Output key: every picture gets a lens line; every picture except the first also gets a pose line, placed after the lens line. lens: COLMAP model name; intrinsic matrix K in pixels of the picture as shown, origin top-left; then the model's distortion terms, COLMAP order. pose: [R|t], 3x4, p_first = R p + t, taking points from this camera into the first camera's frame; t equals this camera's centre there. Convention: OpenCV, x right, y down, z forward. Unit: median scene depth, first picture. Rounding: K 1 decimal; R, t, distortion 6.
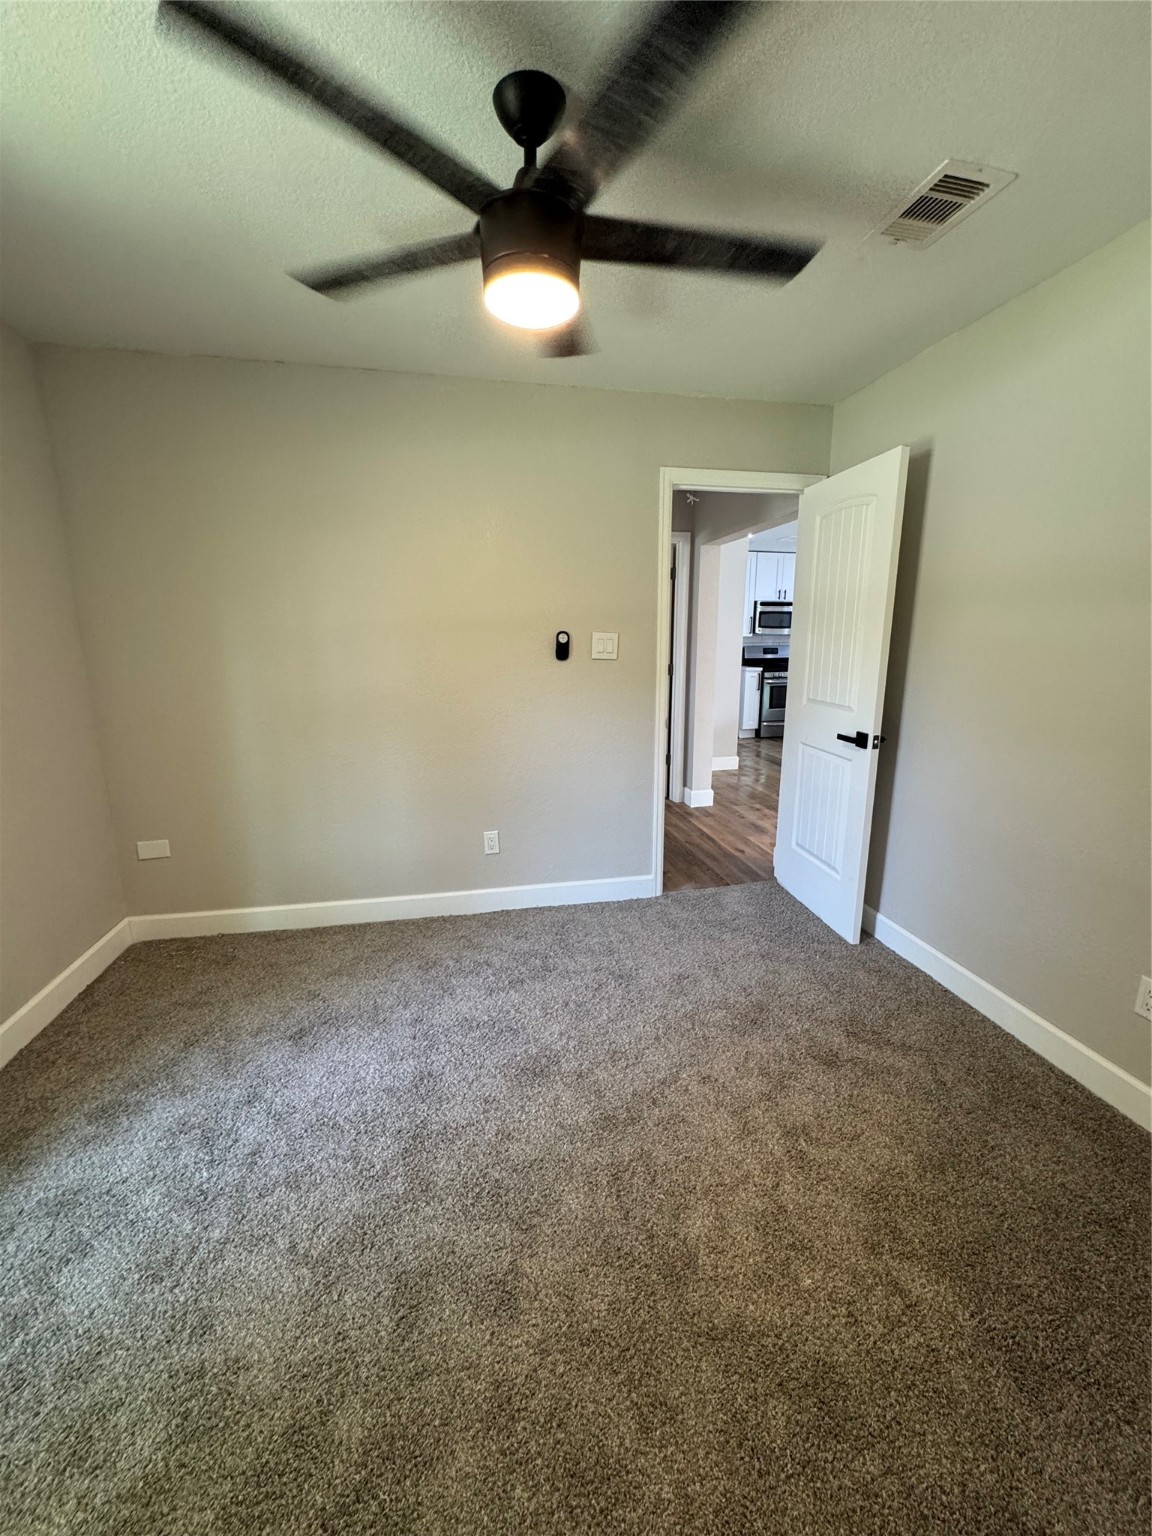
lens RADIAL K [[612.4, 0, 584.0], [0, 612.4, 766.3], [0, 0, 1]] dist [-0.001033, -0.000308]
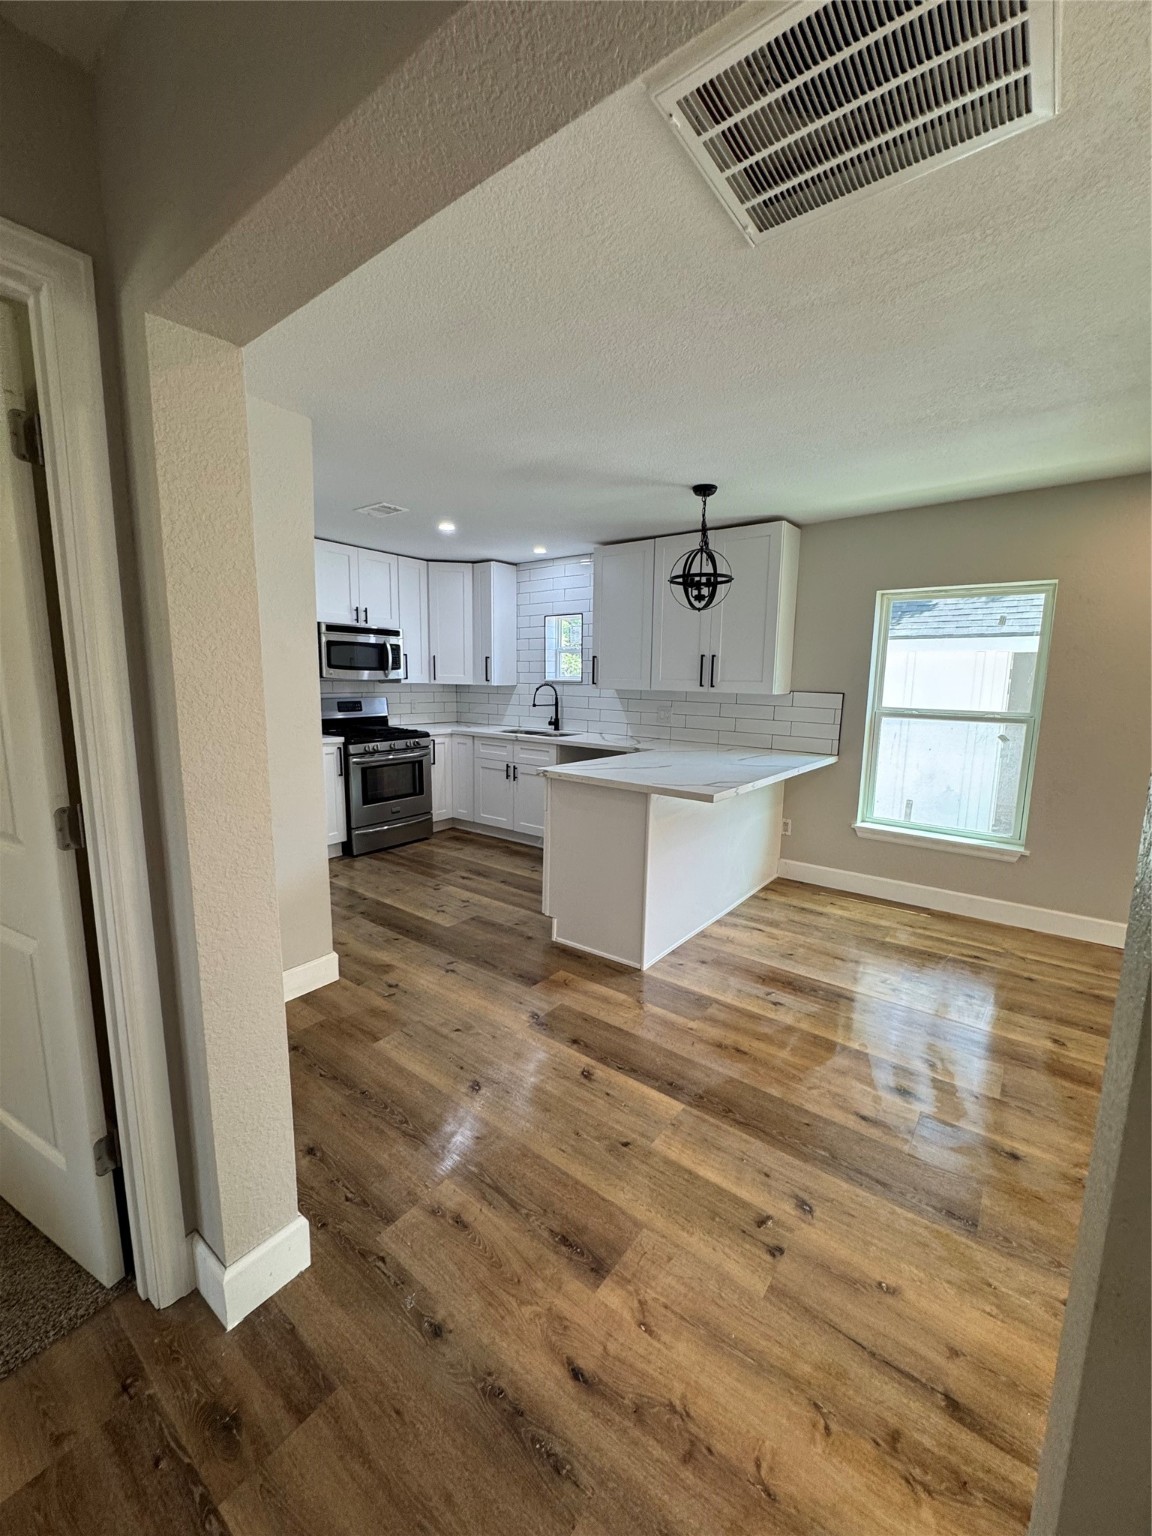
lens RADIAL K [[612.4, 0, 584.0], [0, 612.4, 766.3], [0, 0, 1]] dist [-0.001033, -0.000308]
pose [[0.757395, -0.082204, 0.647762, 0.086298], [0.124972, 0.991954, -0.020240, -0.092992], [-0.640886, 0.096281, 0.761574, 0.415348]]
